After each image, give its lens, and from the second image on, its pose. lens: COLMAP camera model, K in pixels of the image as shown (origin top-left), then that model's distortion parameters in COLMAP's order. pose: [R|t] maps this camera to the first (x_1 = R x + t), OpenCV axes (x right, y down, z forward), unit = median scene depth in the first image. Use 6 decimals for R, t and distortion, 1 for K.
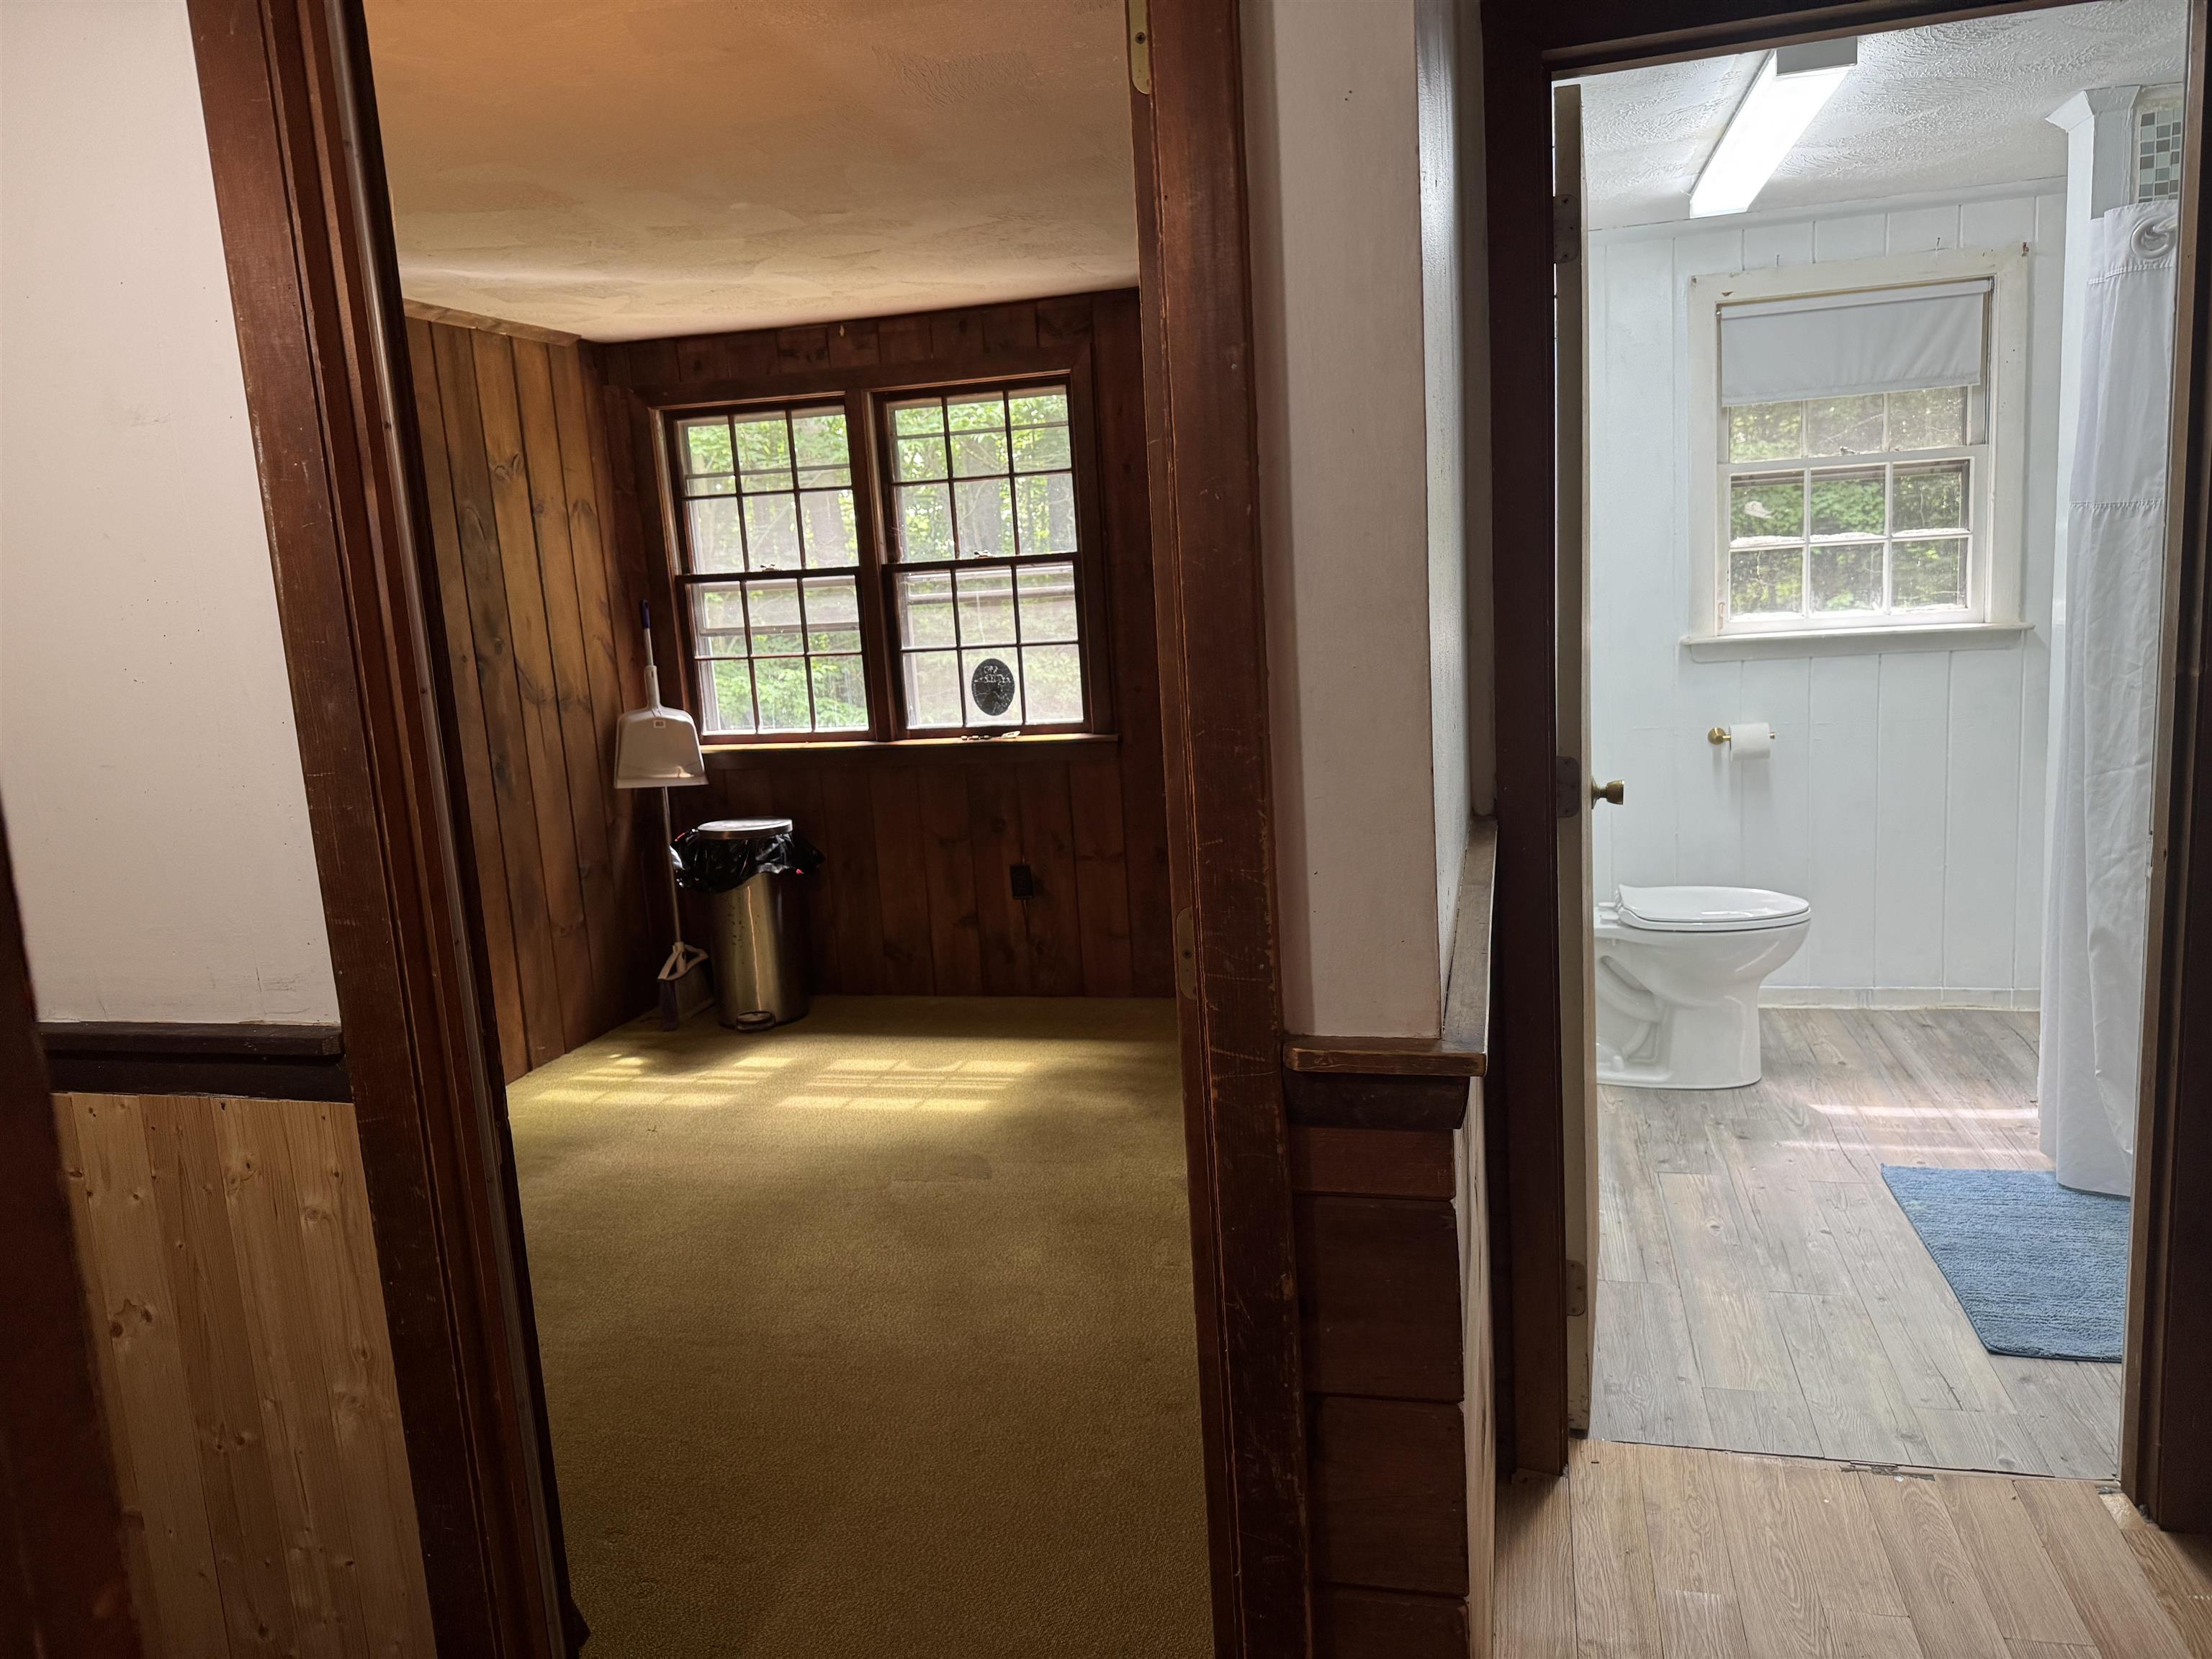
lens RADIAL K [[1547.1, 0, 1106.0], [0, 1547.1, 829.5], [0, 0, 1]] dist [0.004471, -0.007309]
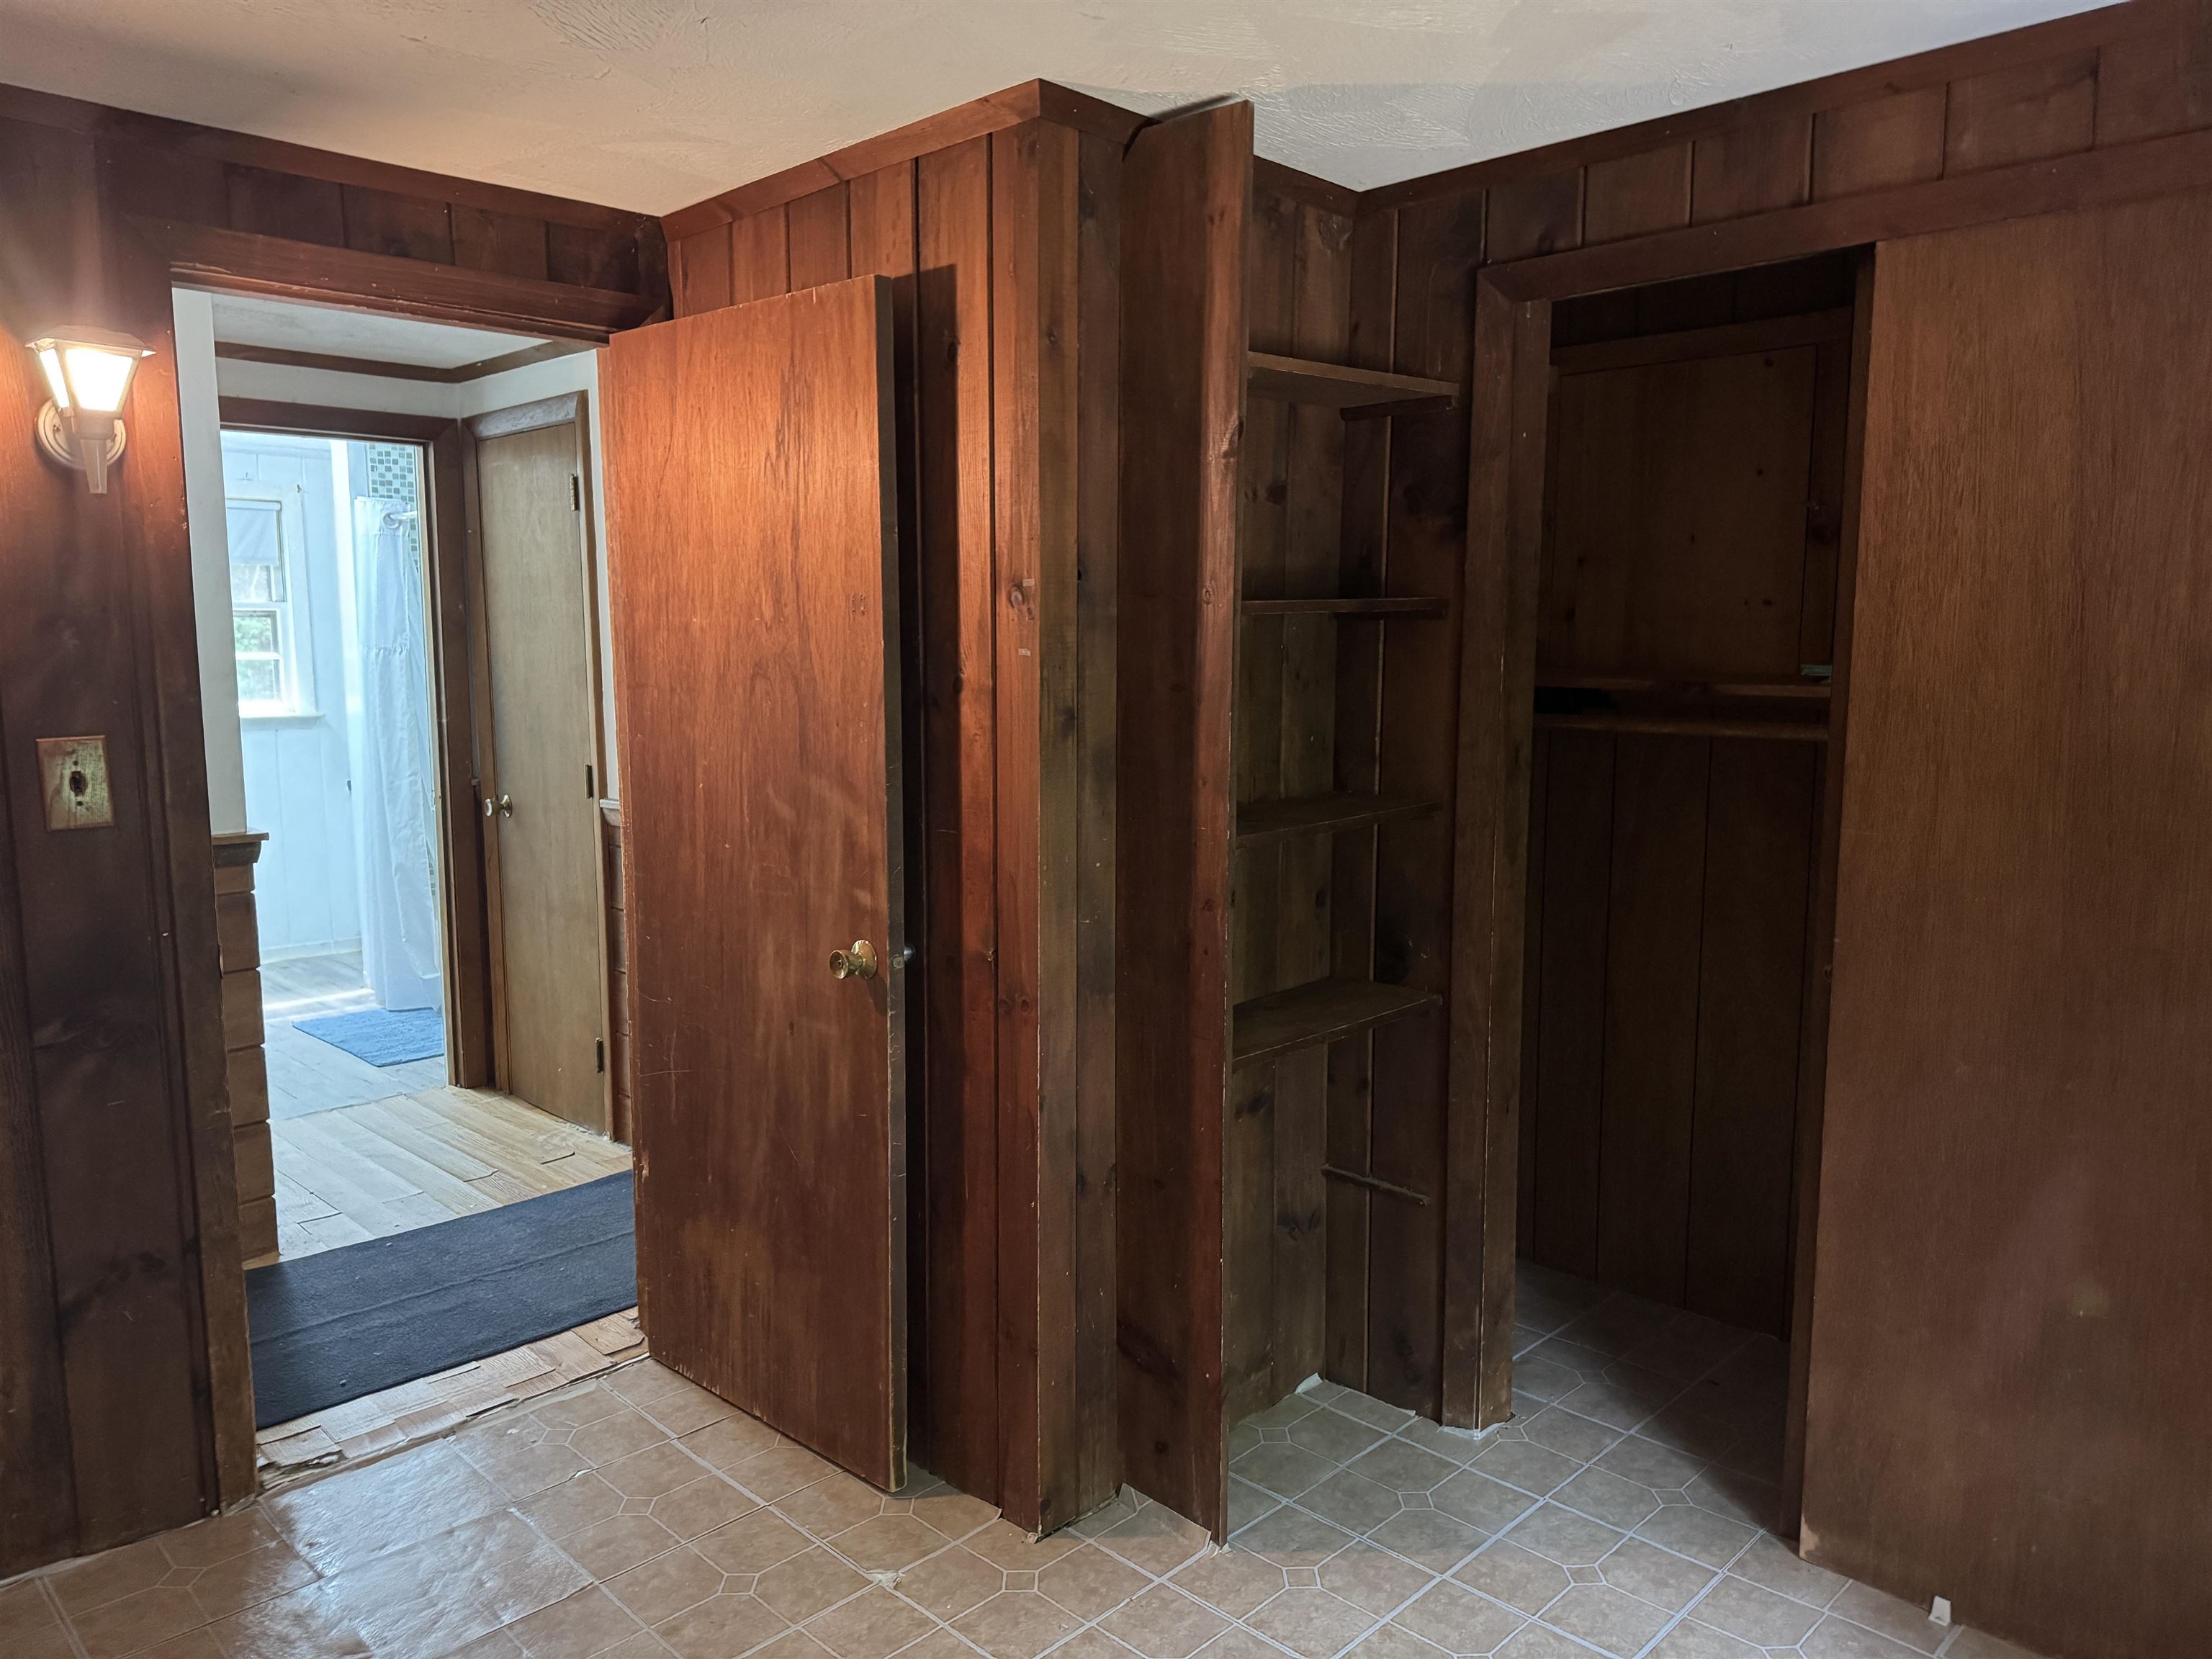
lens RADIAL K [[1547.1, 0, 1106.0], [0, 1547.1, 829.5], [0, 0, 1]] dist [0.004471, -0.007309]
pose [[0.488540, -0.043246, 0.871469, -0.544614], [0.108807, 0.993994, -0.011670, 0.124134], [-0.865731, 0.100523, 0.490311, -0.642290]]
